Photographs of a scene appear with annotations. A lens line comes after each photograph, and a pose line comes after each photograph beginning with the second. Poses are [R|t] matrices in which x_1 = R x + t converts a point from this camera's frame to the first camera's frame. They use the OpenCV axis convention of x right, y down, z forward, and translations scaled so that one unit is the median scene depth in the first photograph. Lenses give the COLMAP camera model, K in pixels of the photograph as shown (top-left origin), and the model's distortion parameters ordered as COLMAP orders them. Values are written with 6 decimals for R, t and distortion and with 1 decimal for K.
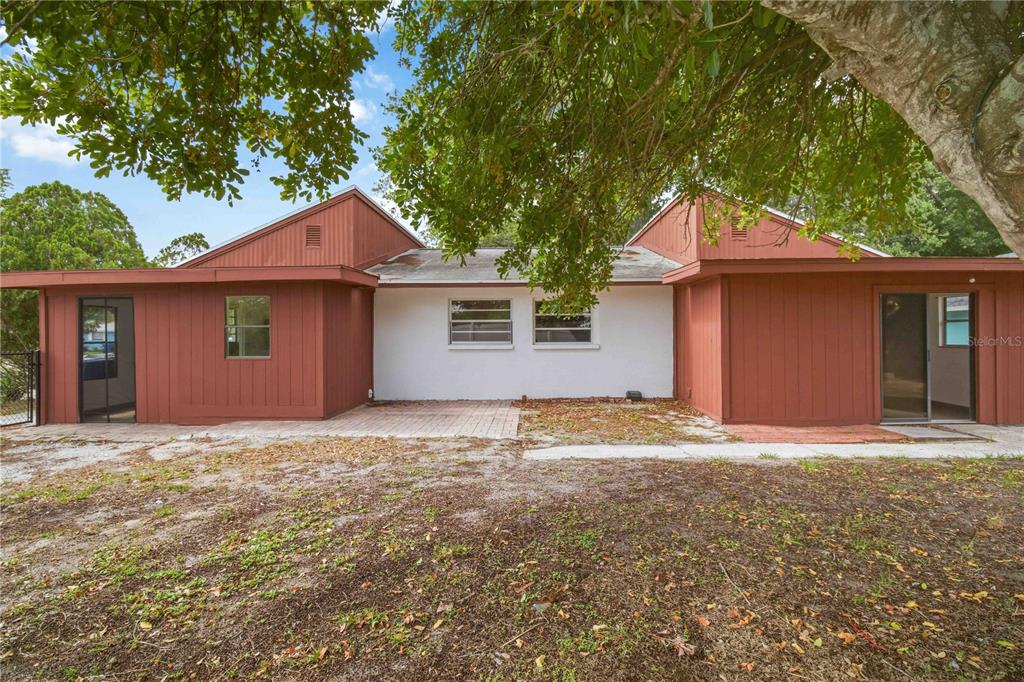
lens RADIAL K [[474.2, 0, 510.3], [0, 474.2, 337.1], [0, 0, 1]] dist [-0.019610, -0.000170]
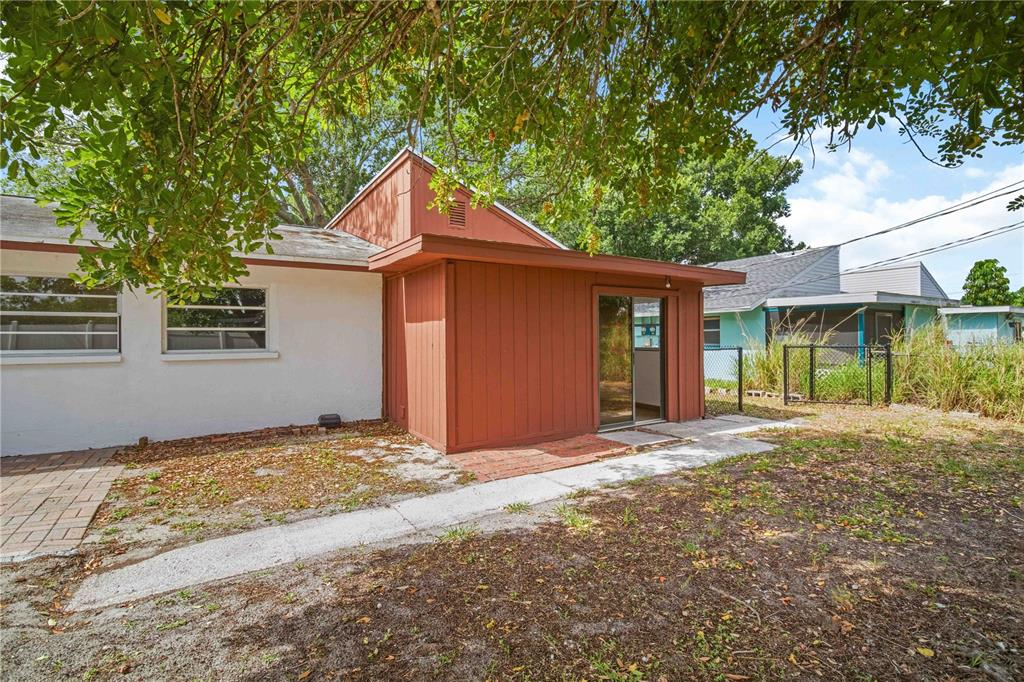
lens RADIAL K [[483.8, 0, 514.5], [0, 483.8, 335.2], [0, 0, 1]] dist [-0.003712, -0.000480]
pose [[0.820767, 0.004003, 0.571248, 0.084956], [0.003418, 0.999923, -0.011917, 0.000122], [-0.571252, 0.011733, 0.820691, 0.275100]]
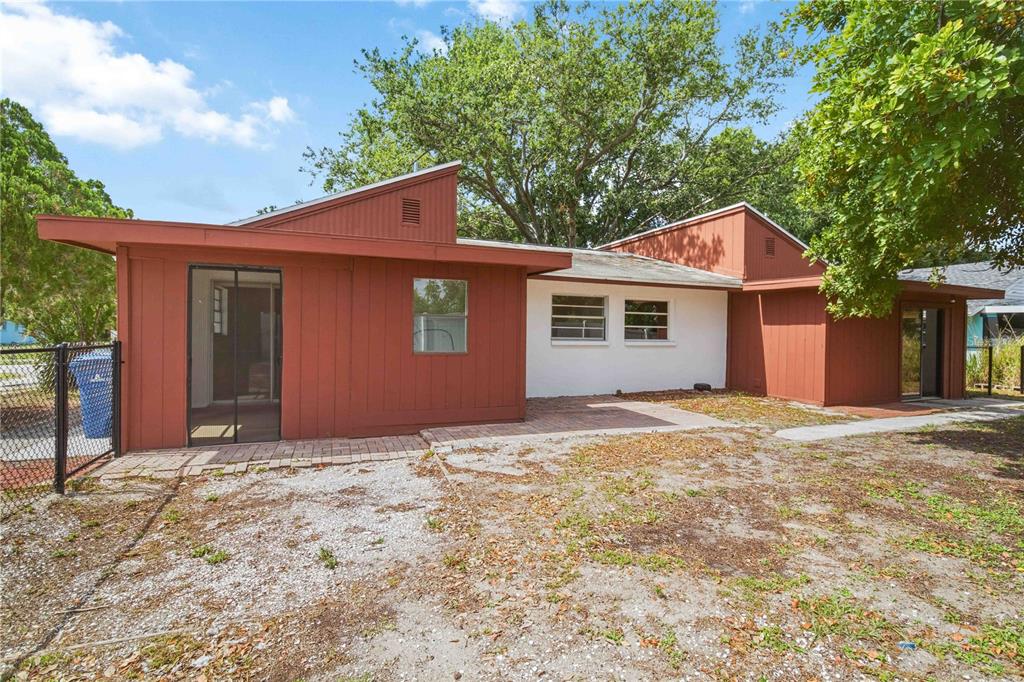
lens RADIAL K [[483.8, 0, 514.5], [0, 483.8, 335.2], [0, 0, 1]] dist [-0.003712, -0.000480]
pose [[0.912967, 0.018338, 0.407621, -0.787755], [-0.018694, 0.999820, -0.003110, 0.013178], [-0.407604, -0.004780, 0.913146, 0.158970]]
